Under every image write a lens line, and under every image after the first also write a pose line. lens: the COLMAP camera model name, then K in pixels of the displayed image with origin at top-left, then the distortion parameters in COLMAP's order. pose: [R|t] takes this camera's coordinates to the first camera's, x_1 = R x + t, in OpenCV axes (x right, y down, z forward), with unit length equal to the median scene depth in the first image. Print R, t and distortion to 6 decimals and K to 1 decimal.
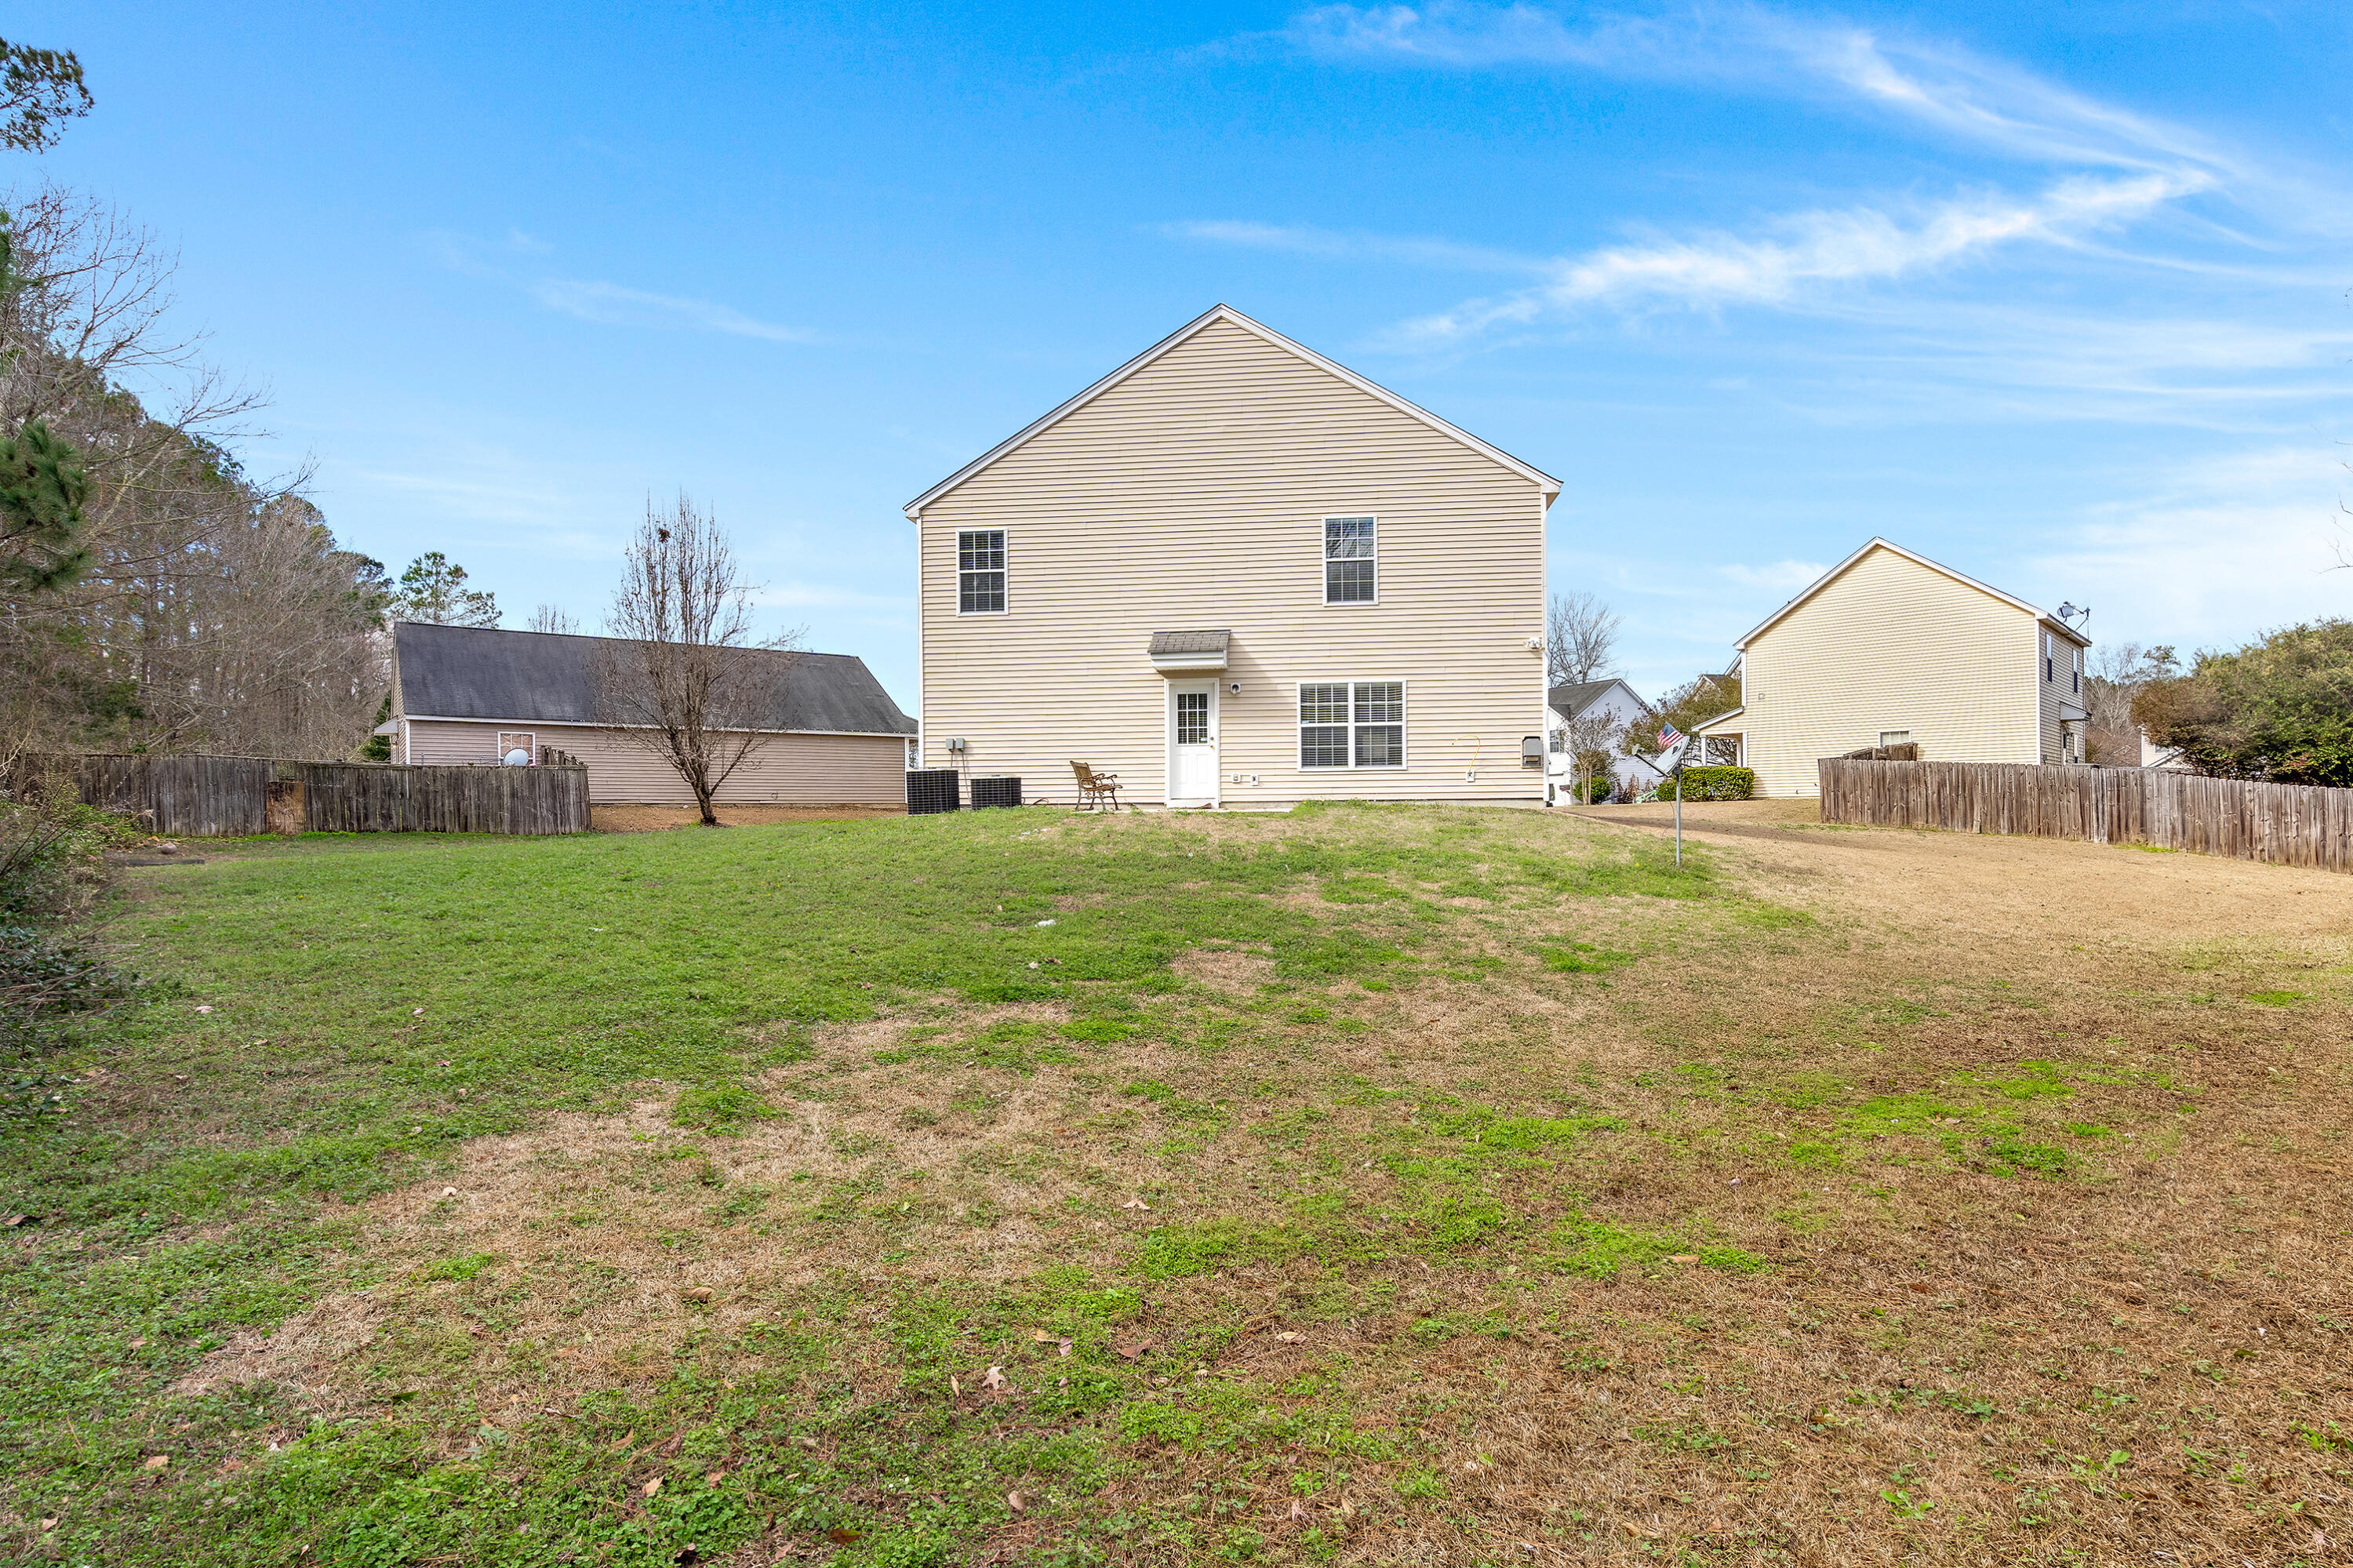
lens RADIAL K [[1239.8, 0, 1170.1], [0, 1239.8, 834.5], [0, 0, 1]] dist [-0.001876, -0.002711]
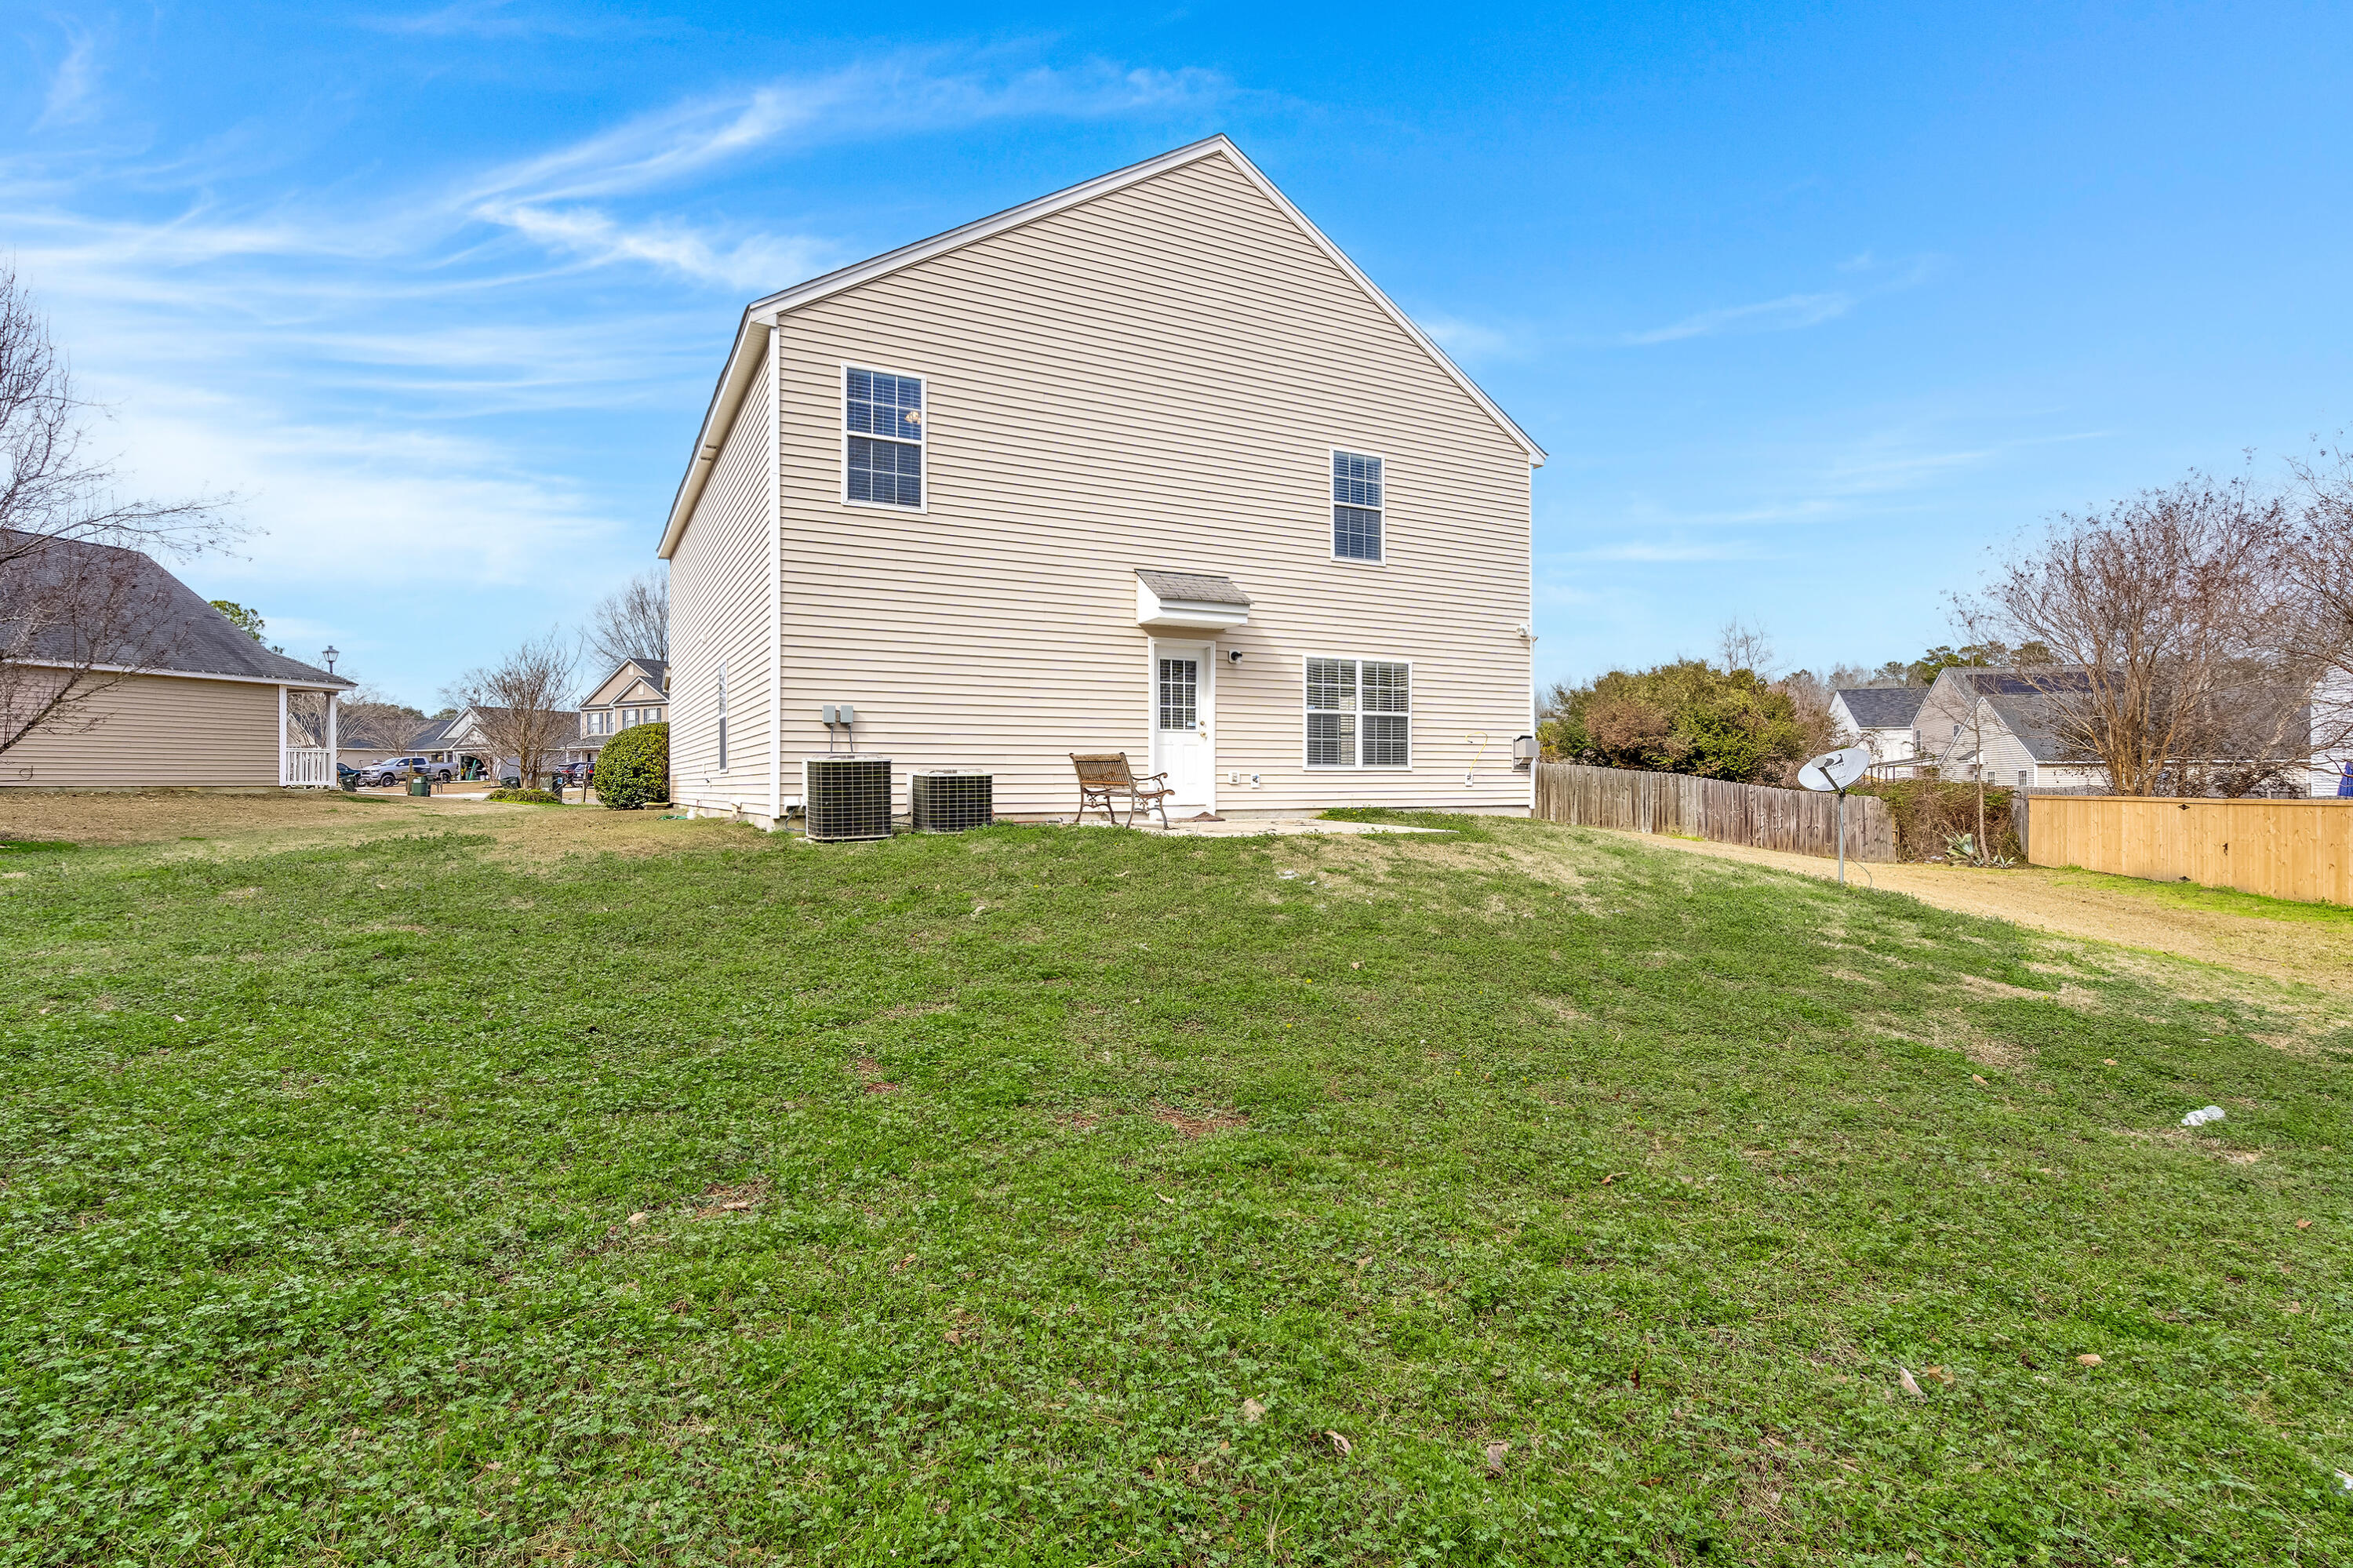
lens RADIAL K [[1155.3, 0, 1176.5], [0, 1155.3, 784.0], [0, 0, 1]] dist [-0.000956, -0.000427]
pose [[0.814650, 0.007996, 0.579898, -0.375523], [0.002453, 0.999848, -0.017233, -0.030234], [-0.579948, 0.015461, 0.814506, 0.460310]]
